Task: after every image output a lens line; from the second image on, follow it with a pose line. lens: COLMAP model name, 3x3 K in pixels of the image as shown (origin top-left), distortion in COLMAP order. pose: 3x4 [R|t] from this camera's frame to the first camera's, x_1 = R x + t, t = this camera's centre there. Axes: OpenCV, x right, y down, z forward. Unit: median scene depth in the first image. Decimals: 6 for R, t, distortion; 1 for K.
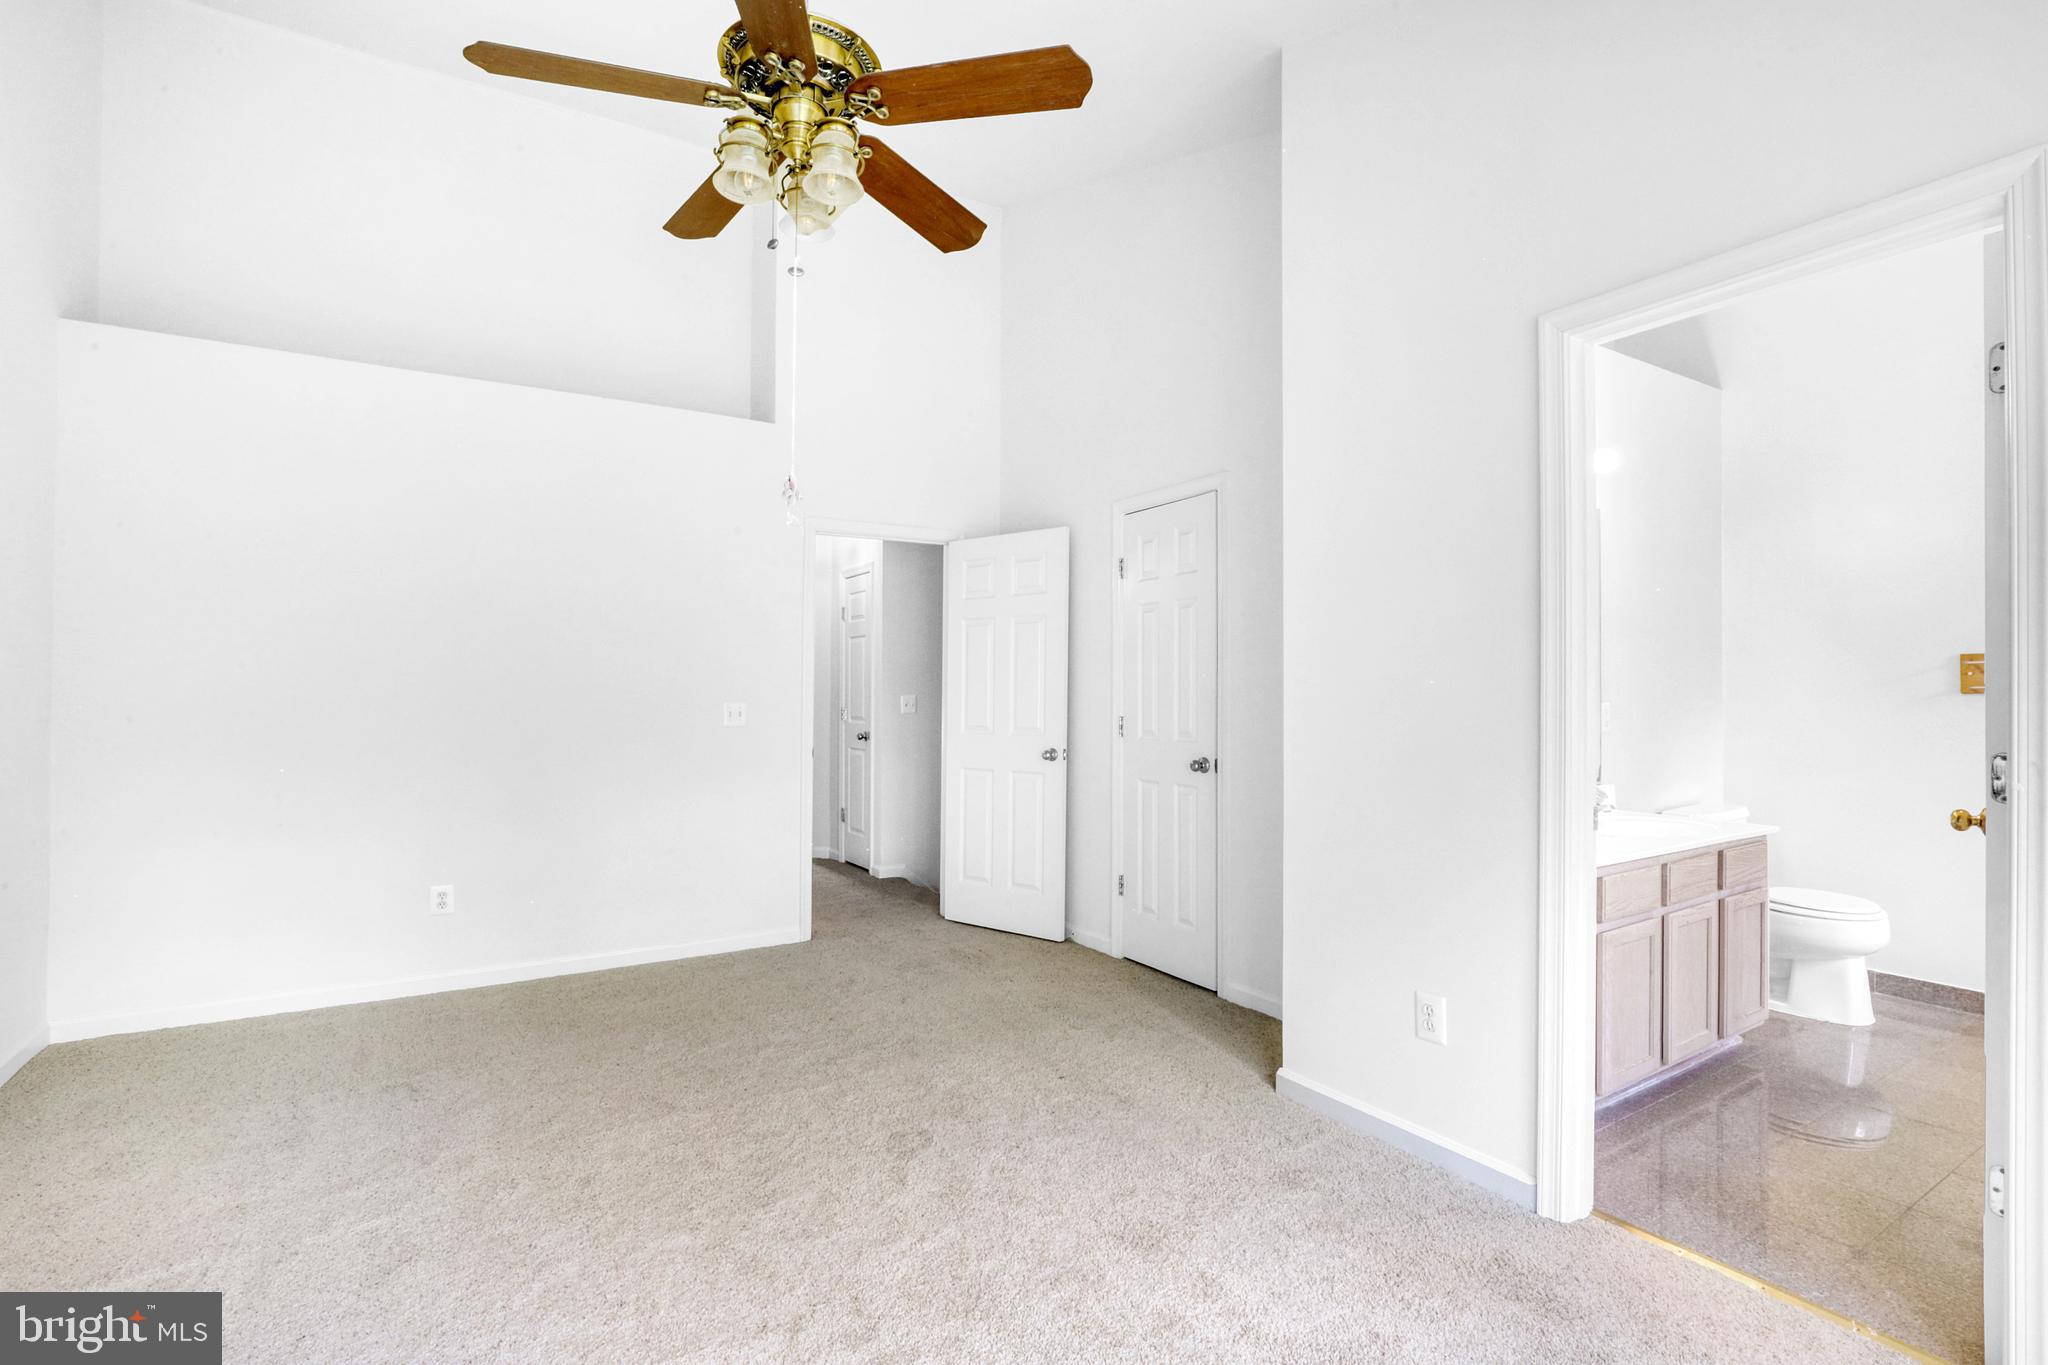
lens RADIAL K [[939.8, 0, 1003.7], [0, 939.8, 699.0], [0, 0, 1]] dist [-0.002595, 0.002450]
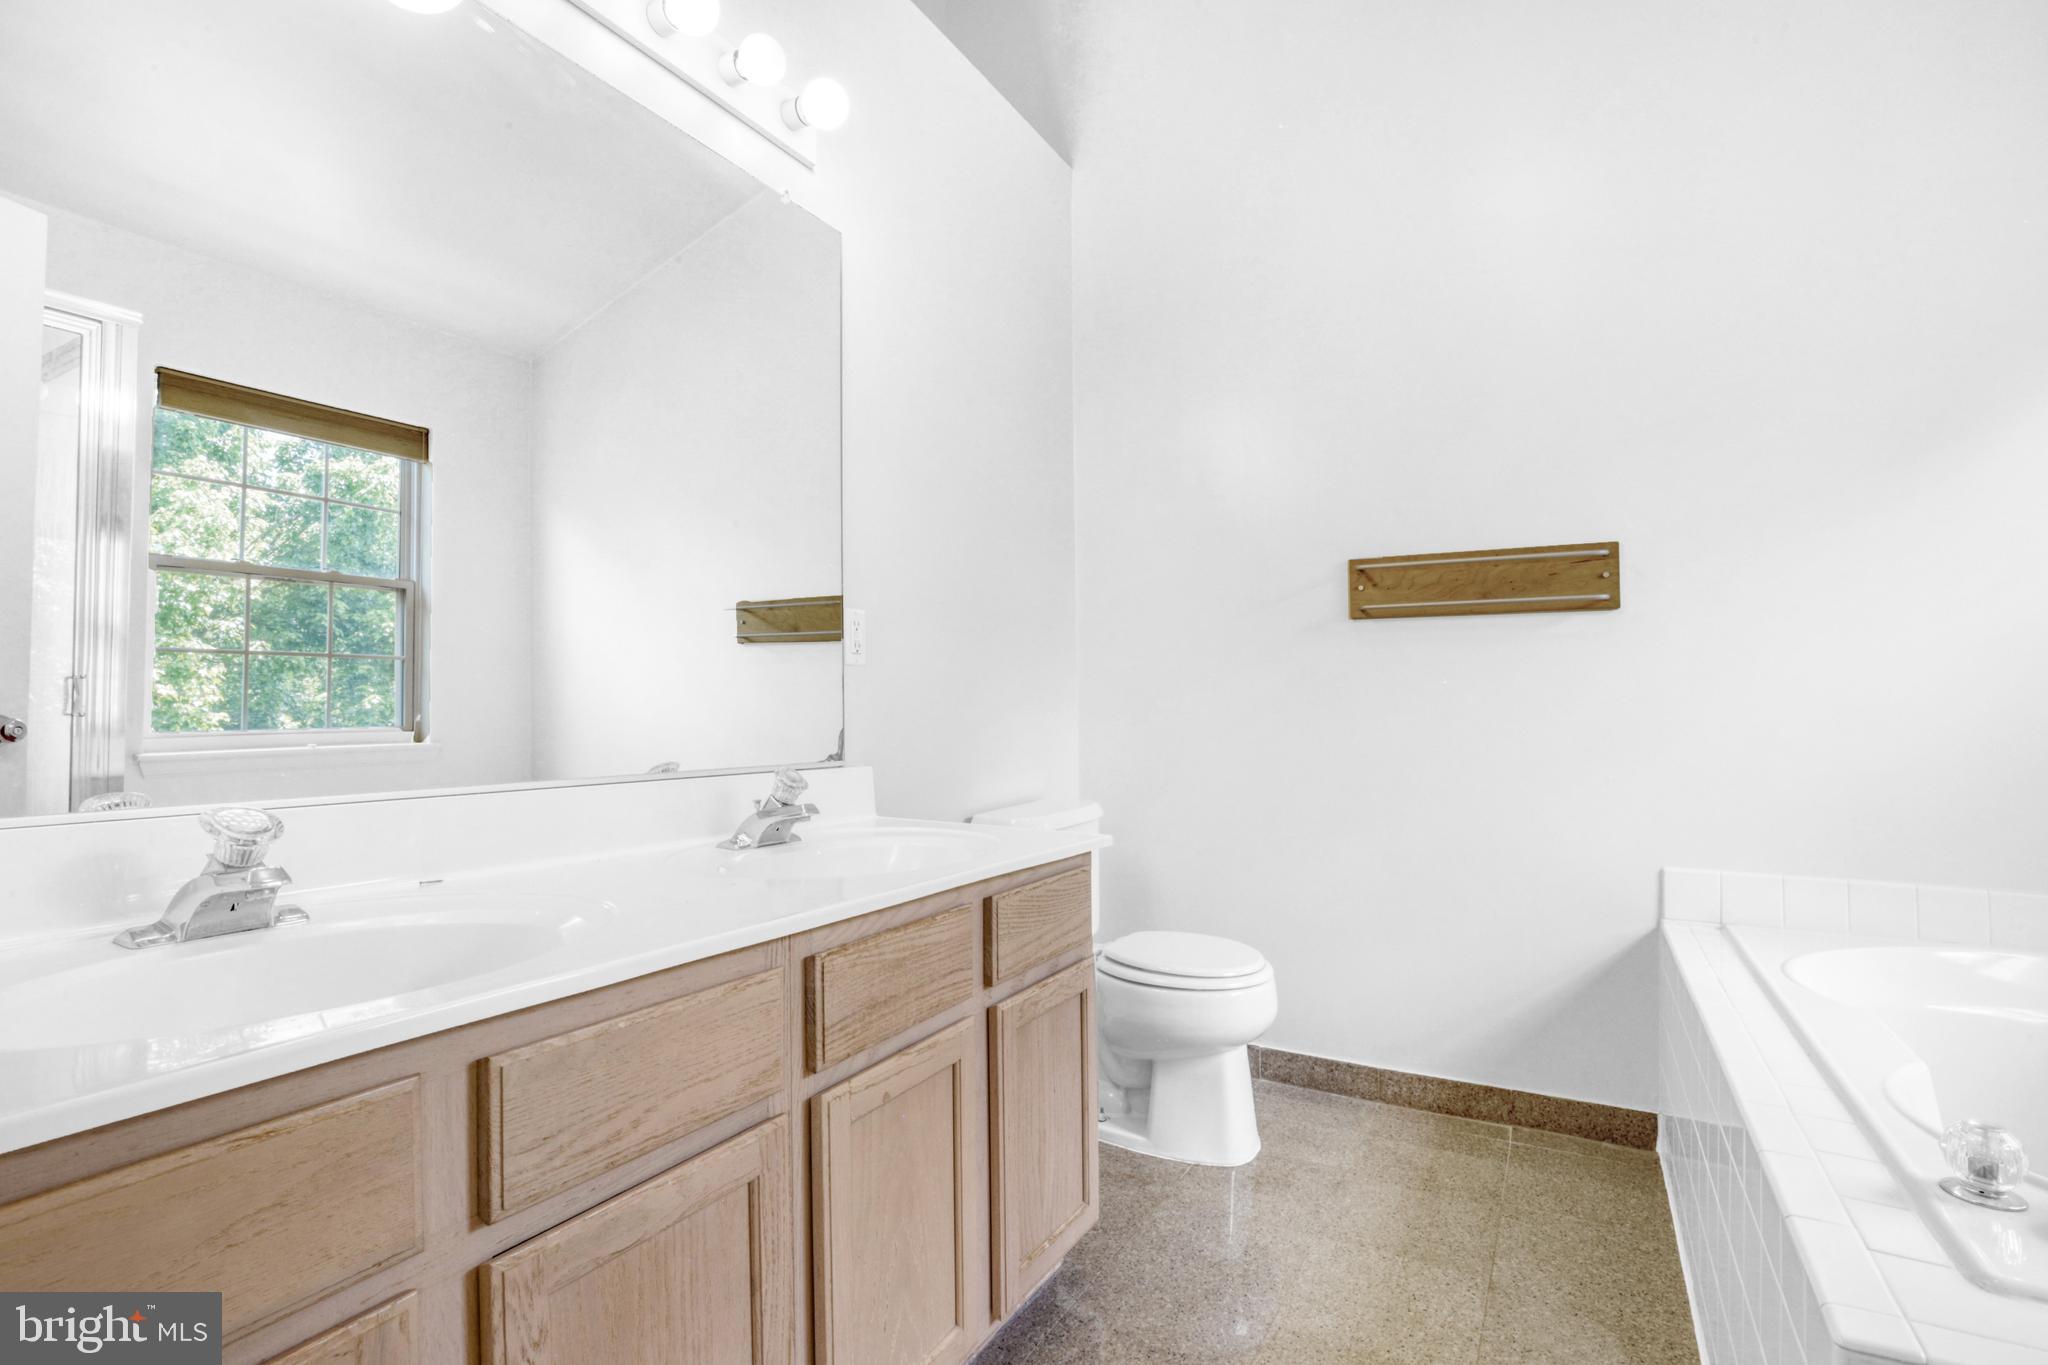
lens RADIAL K [[939.8, 0, 1033.4], [0, 939.8, 690.7], [0, 0, 1]] dist [-0.002595, 0.002450]
pose [[0.874060, 0.019883, 0.485410, 0.547517], [0.002288, 0.998983, -0.045040, 0.081726], [-0.485812, 0.040478, 0.873126, 0.580964]]
